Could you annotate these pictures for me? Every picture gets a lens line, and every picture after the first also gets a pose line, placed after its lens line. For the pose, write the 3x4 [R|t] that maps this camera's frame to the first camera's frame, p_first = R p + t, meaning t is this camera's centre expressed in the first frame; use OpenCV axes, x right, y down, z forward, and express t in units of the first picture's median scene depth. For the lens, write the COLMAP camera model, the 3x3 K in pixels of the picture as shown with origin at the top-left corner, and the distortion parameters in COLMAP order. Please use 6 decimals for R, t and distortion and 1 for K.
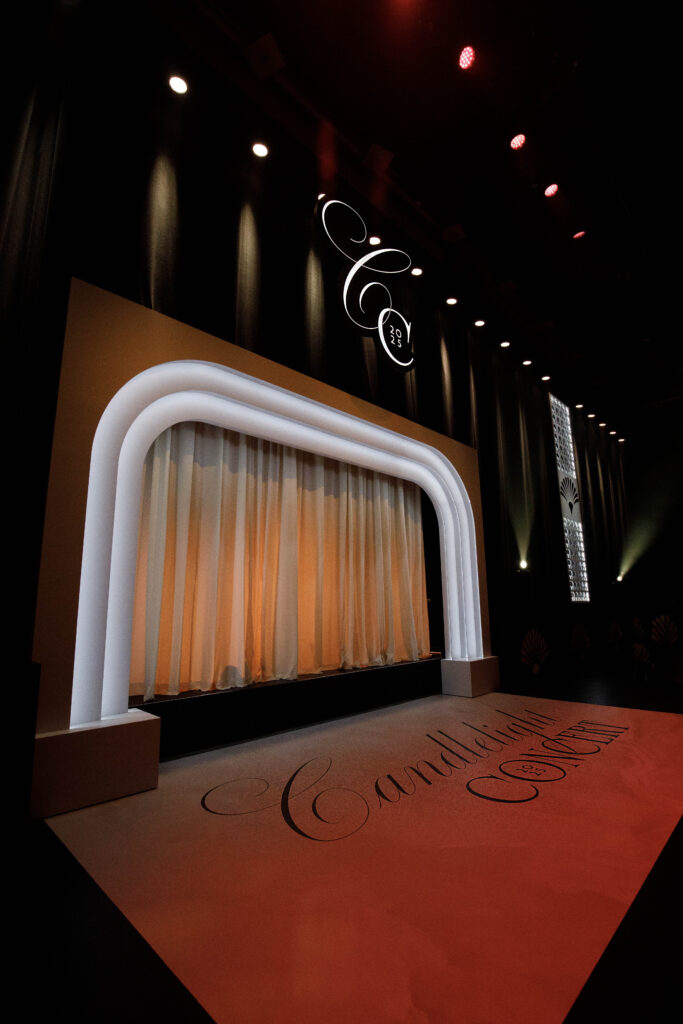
lens RADIAL K [[468.4, 0, 339.2], [0, 468.4, 518.9], [0, 0, 1]] dist [-0.029933, 0.000291]
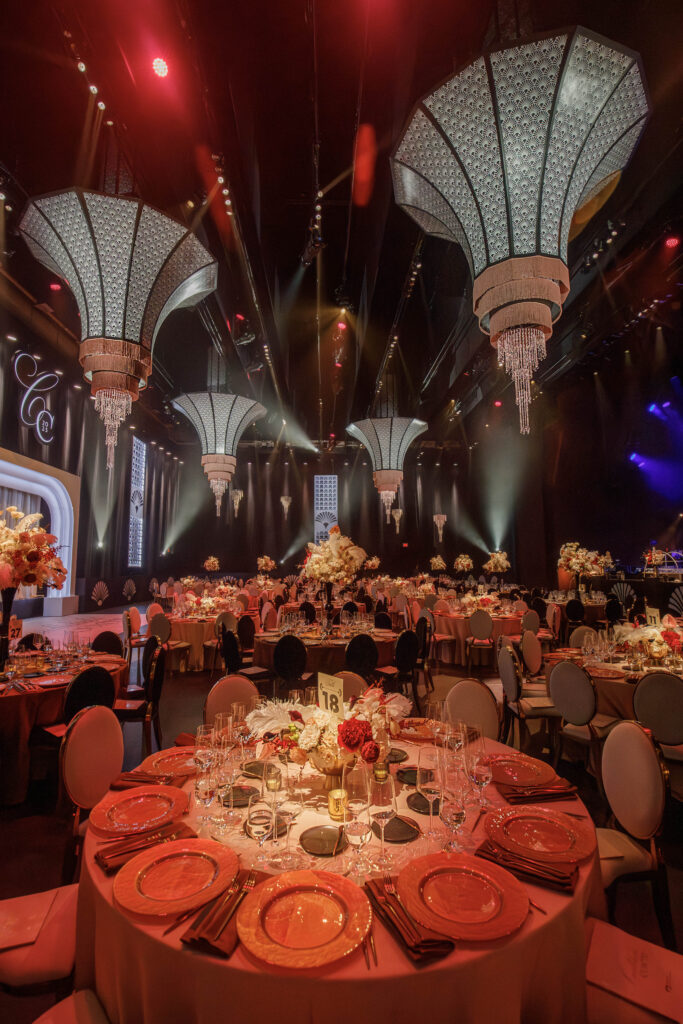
lens RADIAL K [[480.1, 0, 341.5], [0, 480.1, 512.0], [0, 0, 1]] dist [-0.034654, 0.006553]
pose [[0.675446, 0.092089, 0.731637, -0.430969], [-0.134967, 0.990850, -0.000114, -0.202260], [-0.724953, -0.098670, 0.681695, -1.193057]]
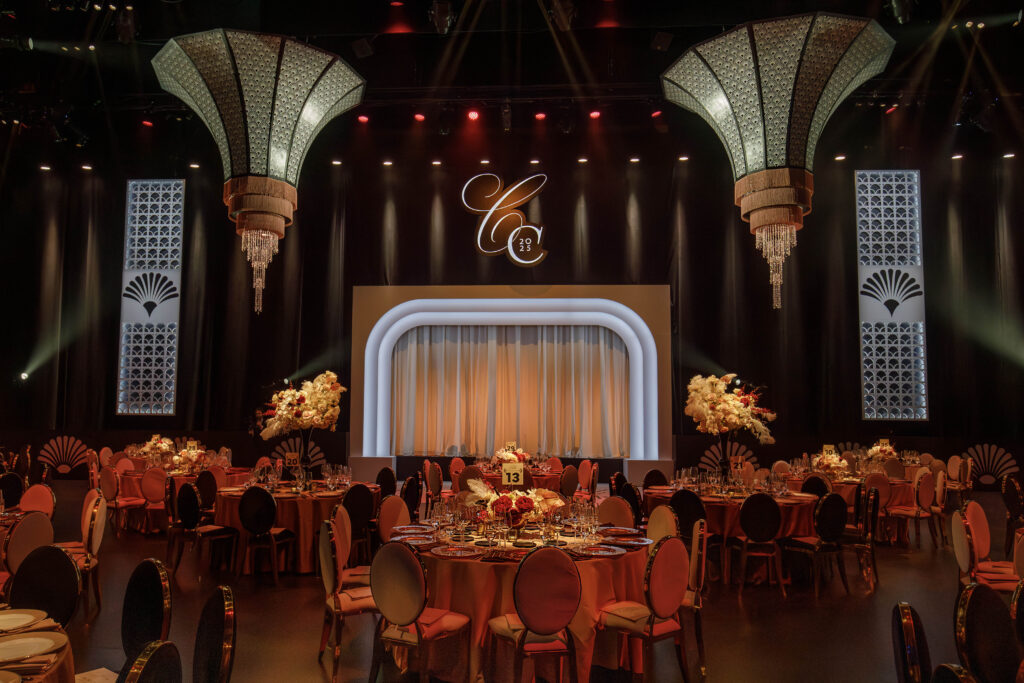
lens RADIAL K [[674.6, 0, 472.1], [0, 674.6, 371.7], [0, 0, 1]] dist [-0.011356, -0.002576]
pose [[0.670957, -0.032160, -0.740799, 1.605596], [0.117125, 0.991113, 0.063056, -0.132819], [0.732188, -0.129074, 0.668761, -0.660335]]
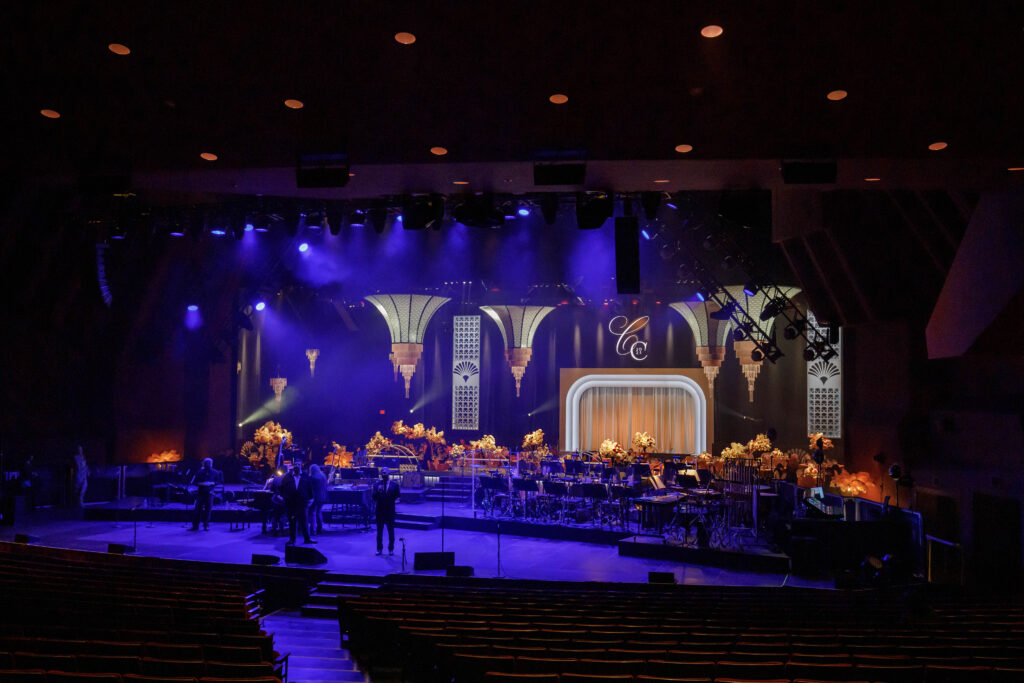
lens RADIAL K [[1029.1, 0, 532.6], [0, 1029.1, 341.0], [0, 0, 1]] dist [0.003052, 0.000465]
pose [[0.447319, -0.019470, -0.894162, 5.986112], [0.148146, 0.987565, 0.052609, -0.917809], [0.882019, -0.155999, 0.444641, -2.718803]]
